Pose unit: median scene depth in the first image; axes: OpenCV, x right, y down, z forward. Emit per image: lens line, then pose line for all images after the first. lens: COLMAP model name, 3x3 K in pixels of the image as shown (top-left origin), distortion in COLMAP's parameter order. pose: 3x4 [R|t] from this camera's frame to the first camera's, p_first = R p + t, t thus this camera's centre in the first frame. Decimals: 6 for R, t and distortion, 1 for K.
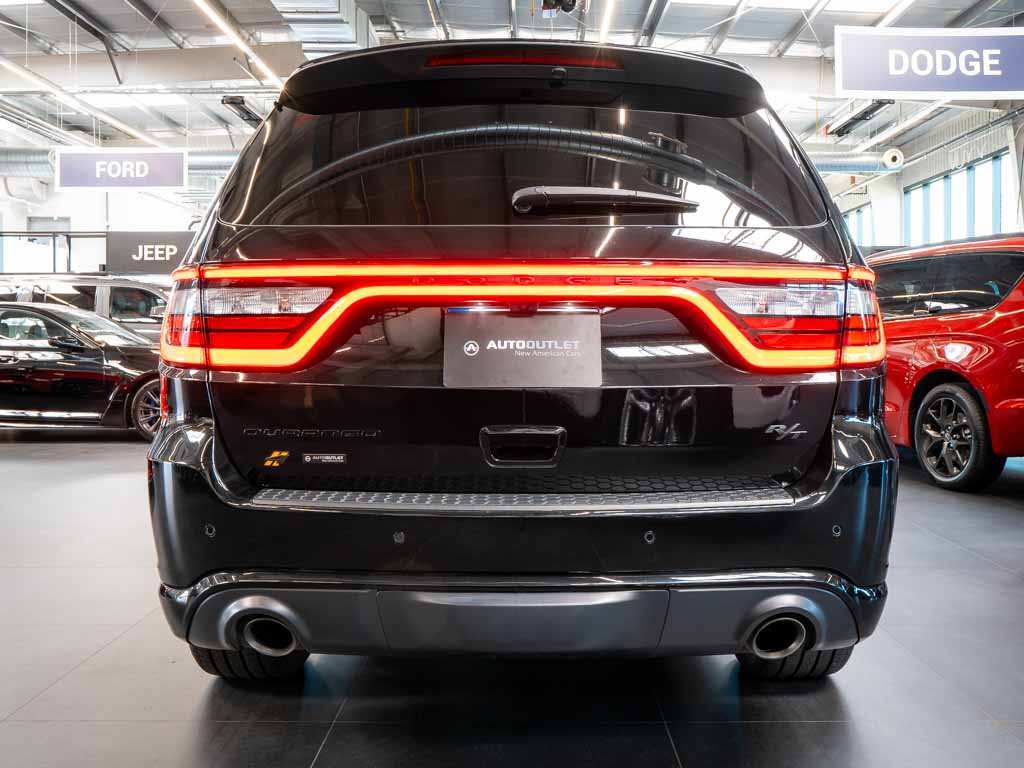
lens RADIAL K [[983.3, 0, 515.0], [0, 983.3, 387.6], [0, 0, 1]] dist [0.021584, 0.000000]
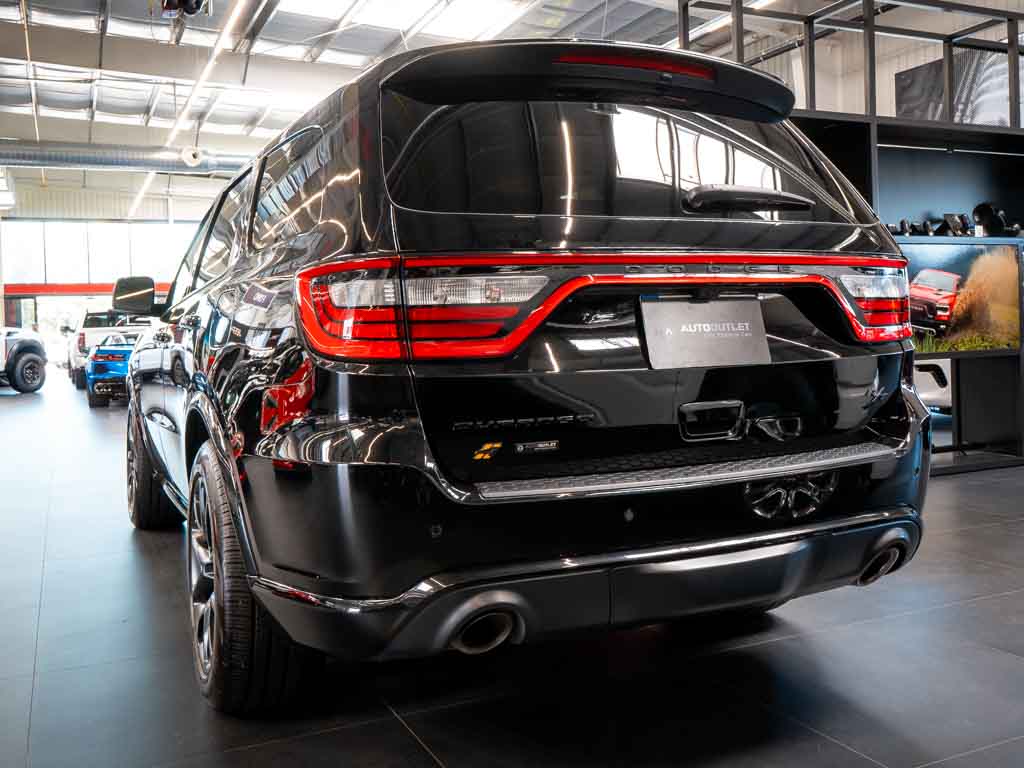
lens RADIAL K [[983.3, 0, 510.1], [0, 983.3, 380.0], [0, 0, 1]] dist [0.021584, 0.000000]
pose [[0.904650, -0.048336, 0.423404, -0.512763], [0.055829, 0.998426, -0.005304, 0.006357], [-0.422481, 0.028437, 0.905925, 0.079768]]
